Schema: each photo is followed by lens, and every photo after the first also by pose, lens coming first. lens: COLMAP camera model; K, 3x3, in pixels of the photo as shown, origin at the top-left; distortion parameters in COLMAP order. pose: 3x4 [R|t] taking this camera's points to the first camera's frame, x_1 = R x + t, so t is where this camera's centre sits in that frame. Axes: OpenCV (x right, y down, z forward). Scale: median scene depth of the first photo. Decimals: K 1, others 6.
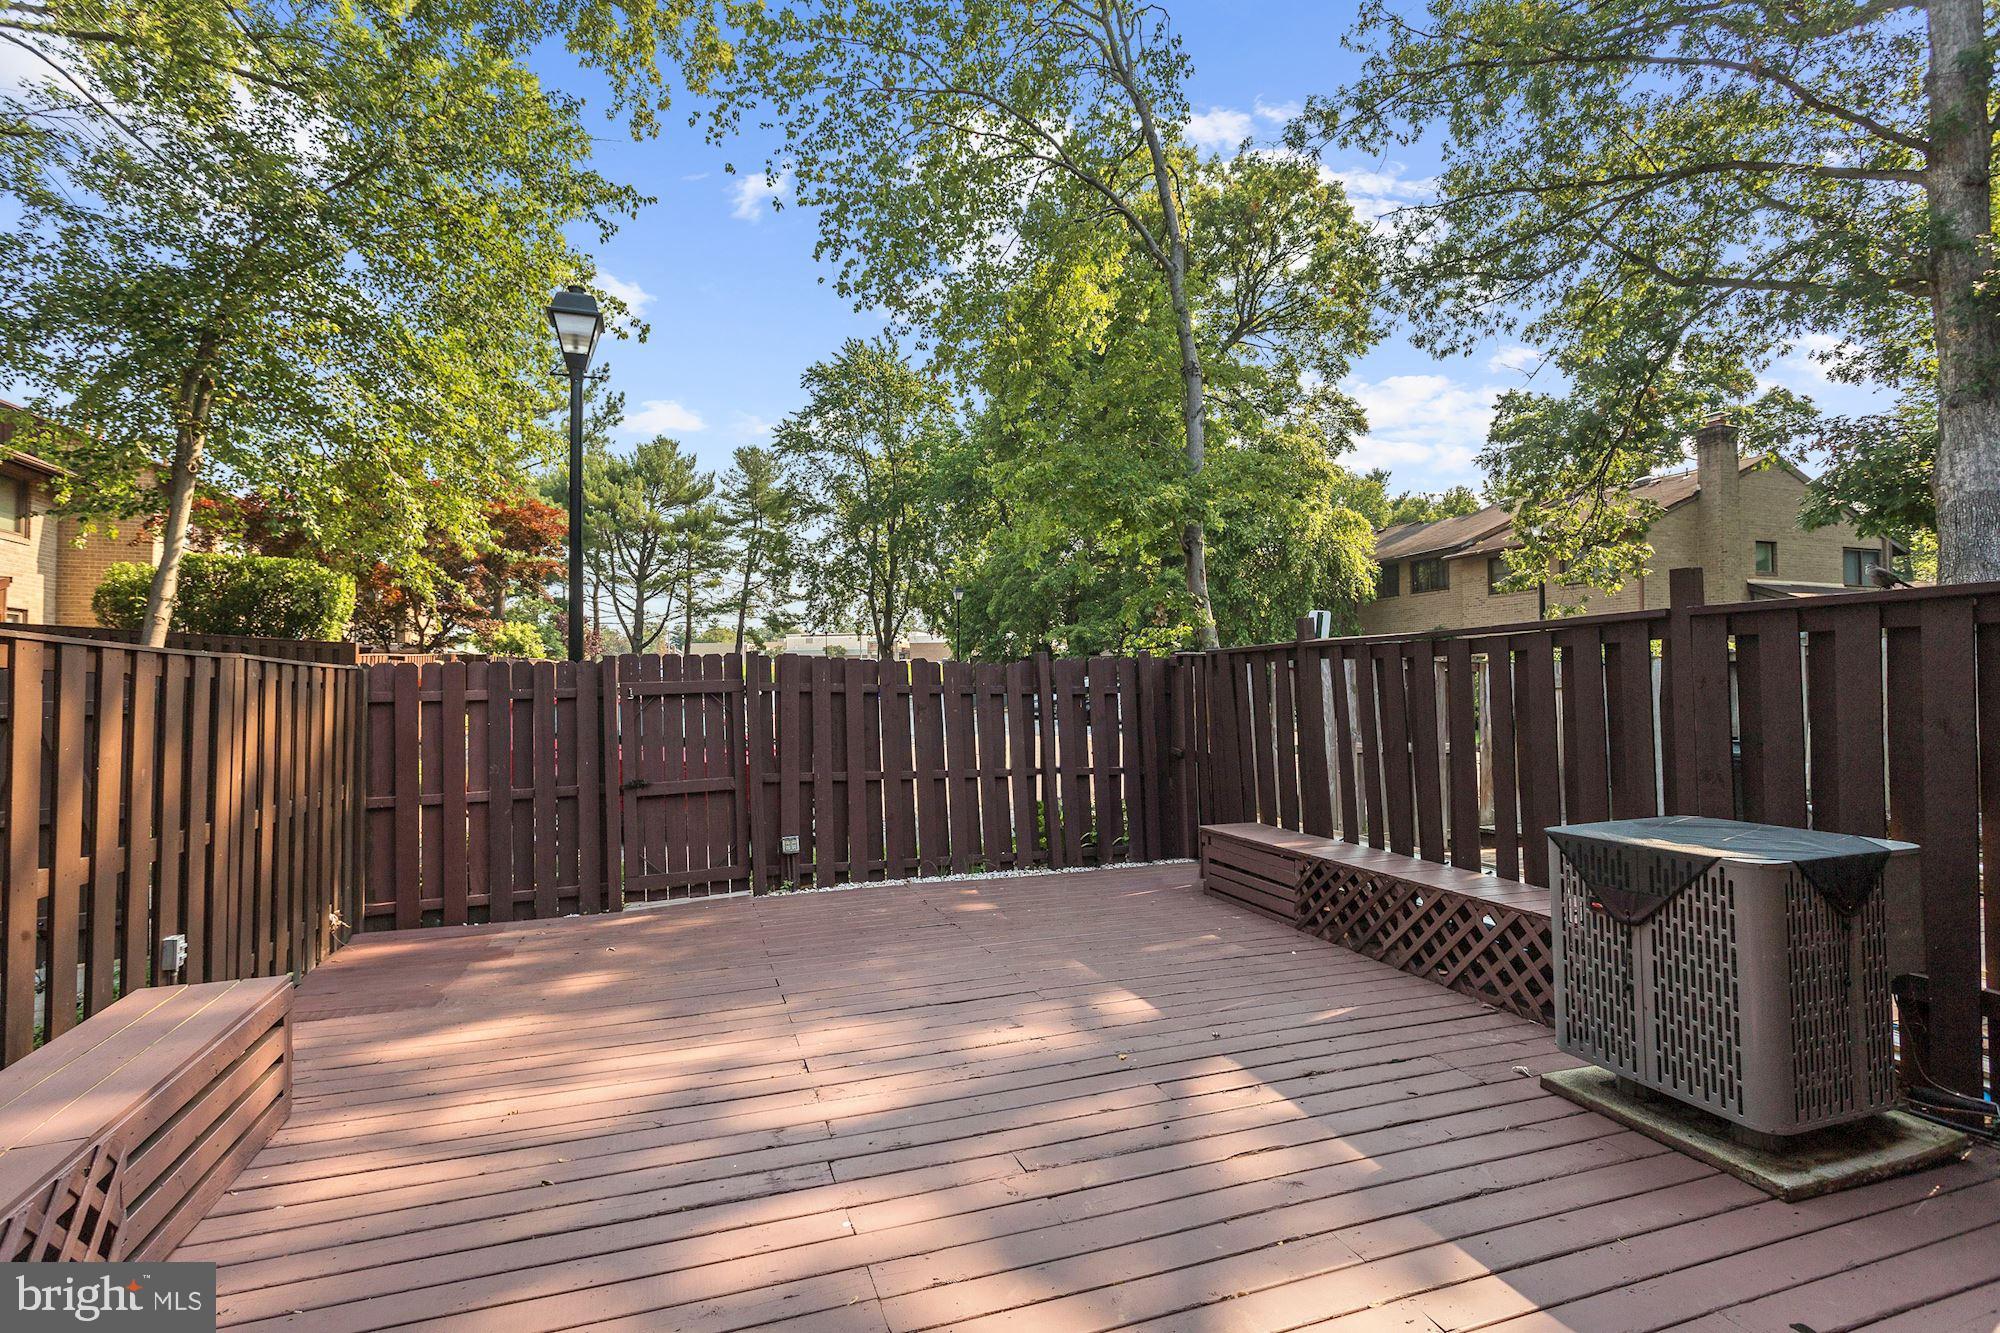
lens RADIAL K [[964.0, 0, 986.3], [0, 964.0, 668.3], [0, 0, 1]] dist [0.005398, 0.003600]
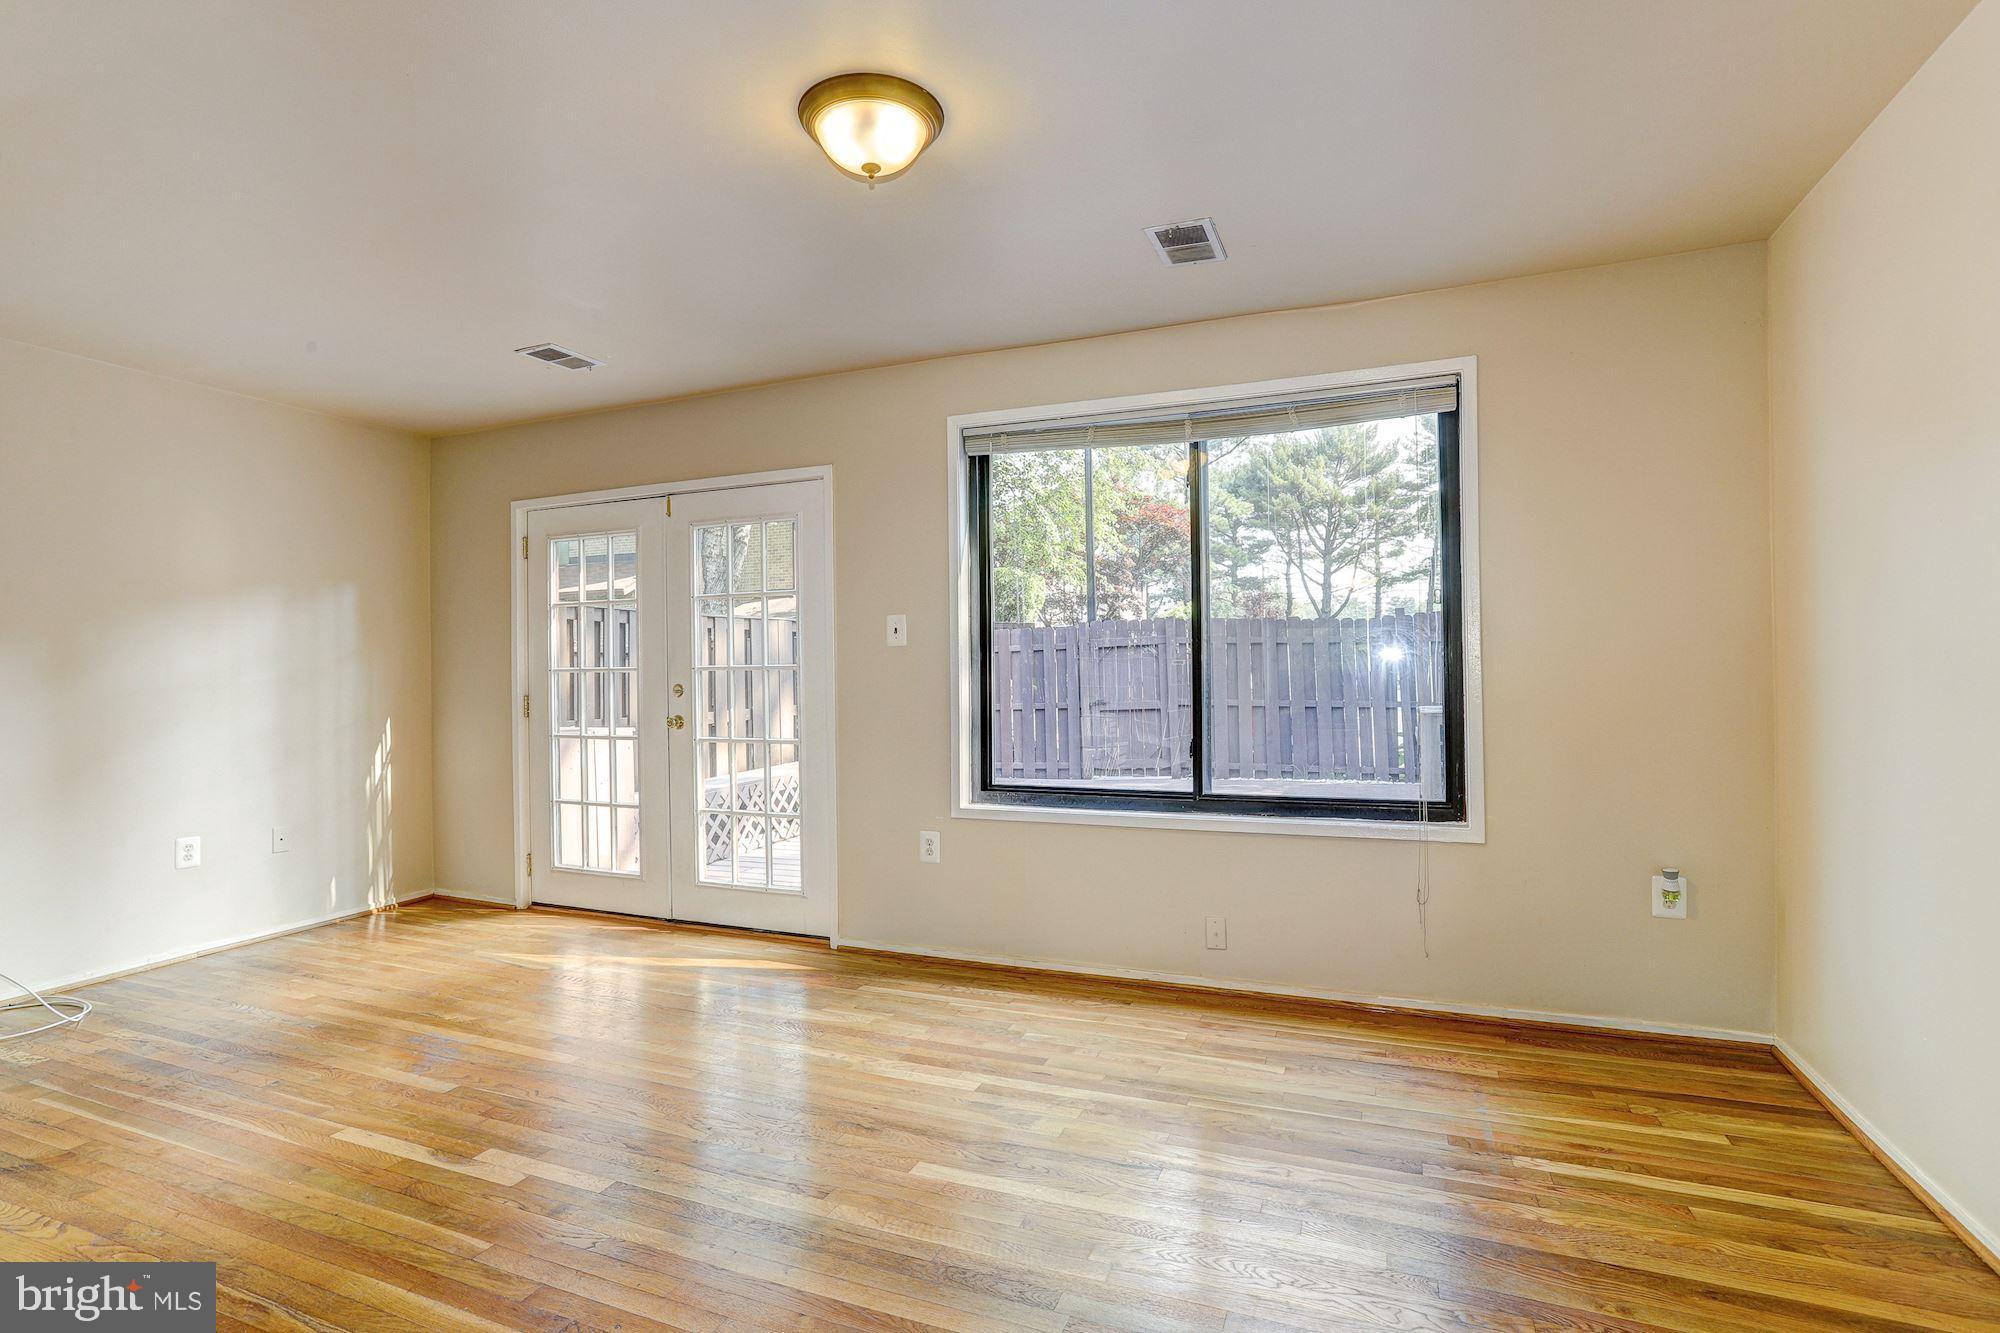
lens RADIAL K [[964.0, 0, 1003.9], [0, 964.0, 665.3], [0, 0, 1]] dist [0.005398, 0.003600]
pose [[0.769636, -0.008681, -0.638424, 0.321665], [0.024965, 0.999552, 0.016504, 0.016696], [0.637995, -0.028640, 0.769508, -0.198668]]
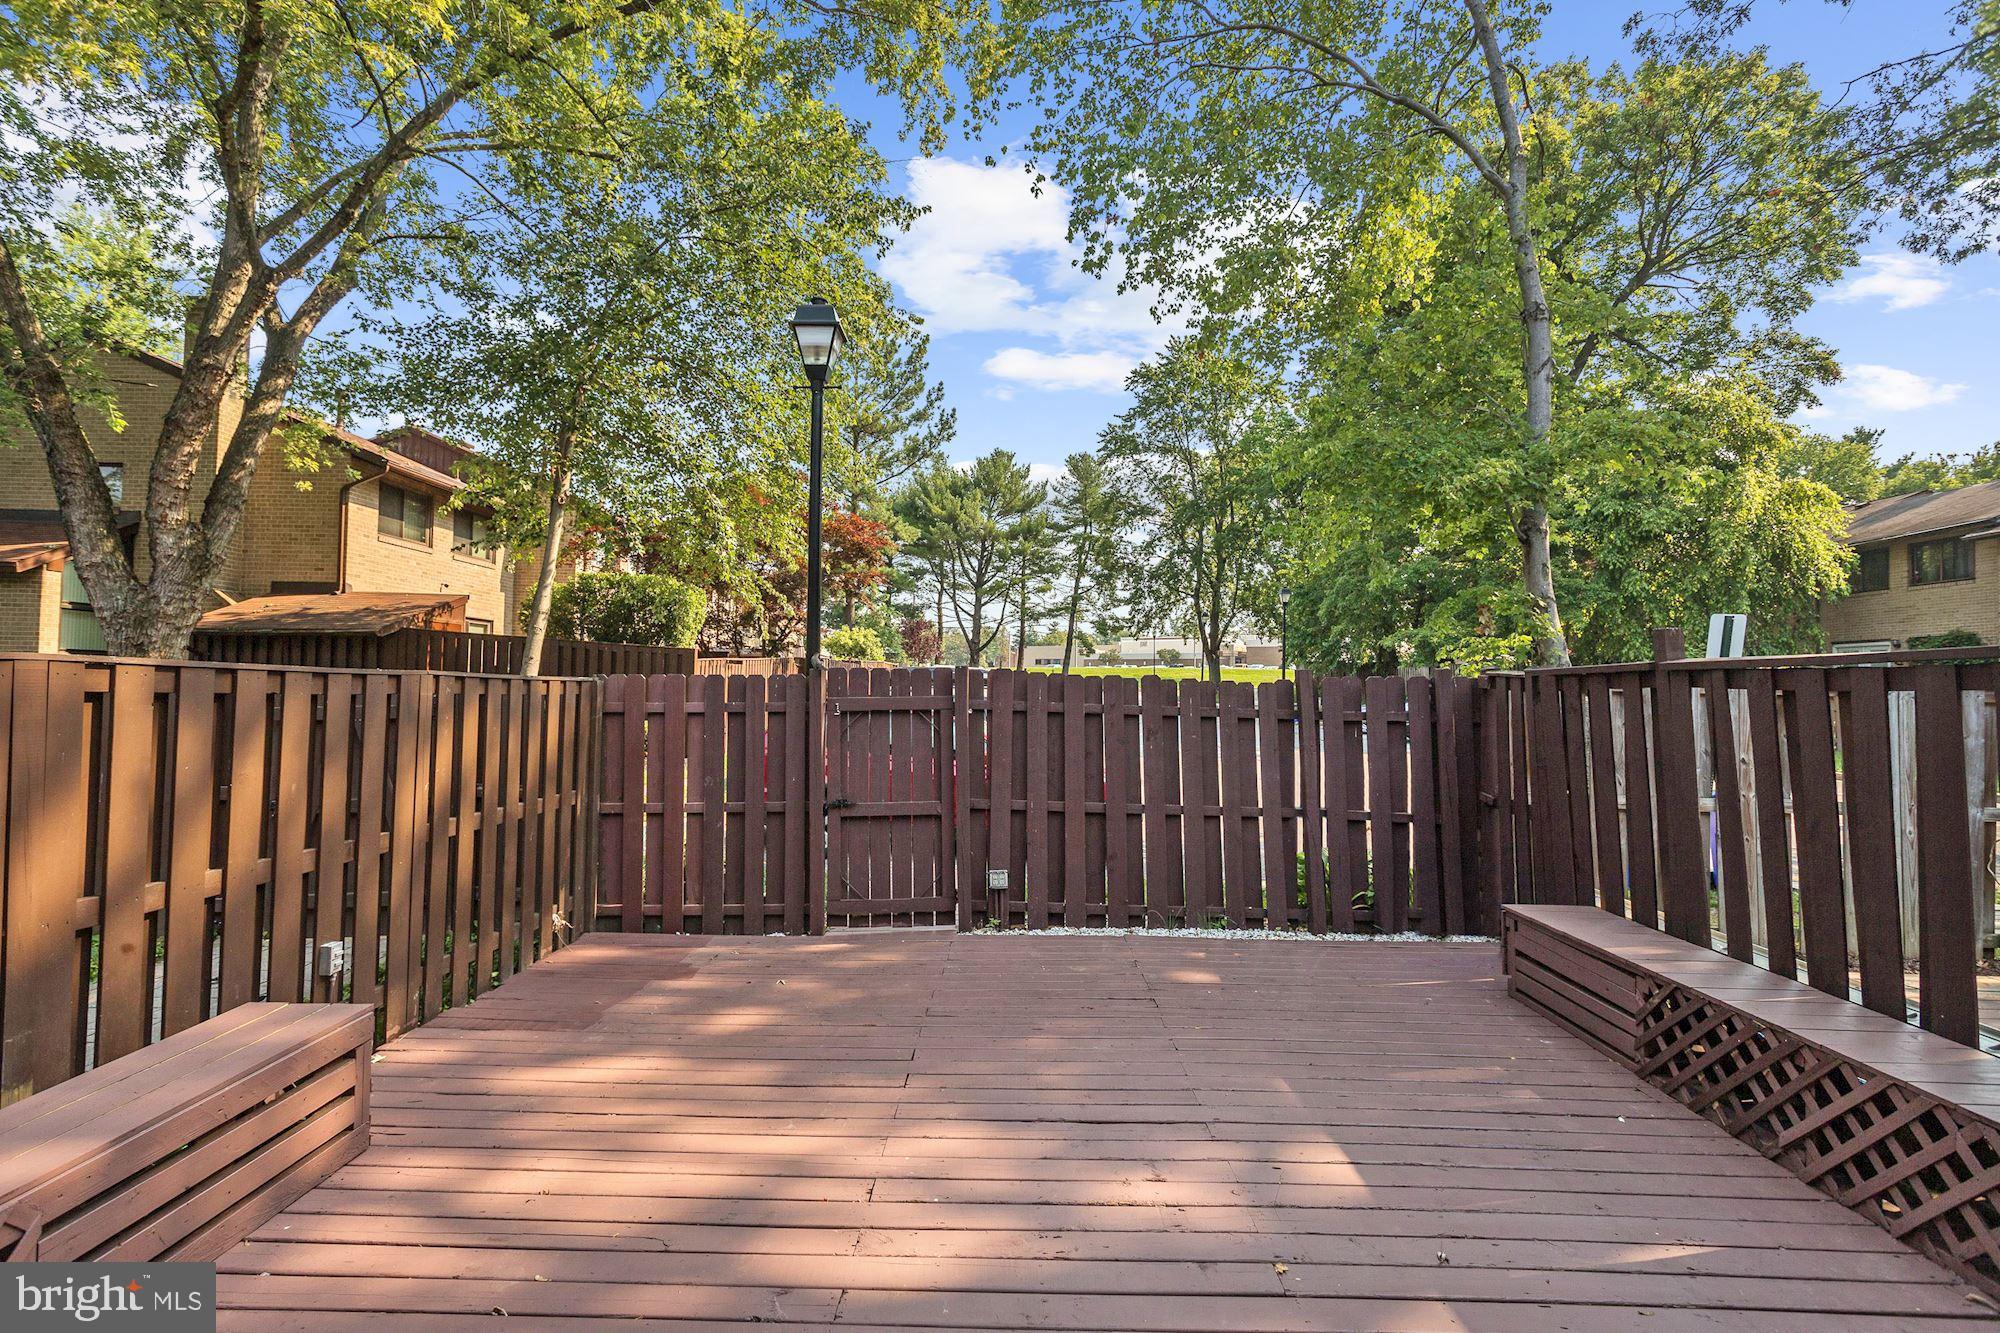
lens RADIAL K [[964.0, 0, 973.9], [0, 964.0, 666.3], [0, 0, 1]] dist [0.005398, 0.003600]
pose [[0.937051, 0.010883, -0.349022, 0.056822], [-0.012672, 0.999916, -0.002842, -0.009241], [0.348961, 0.007086, 0.937110, 0.087097]]
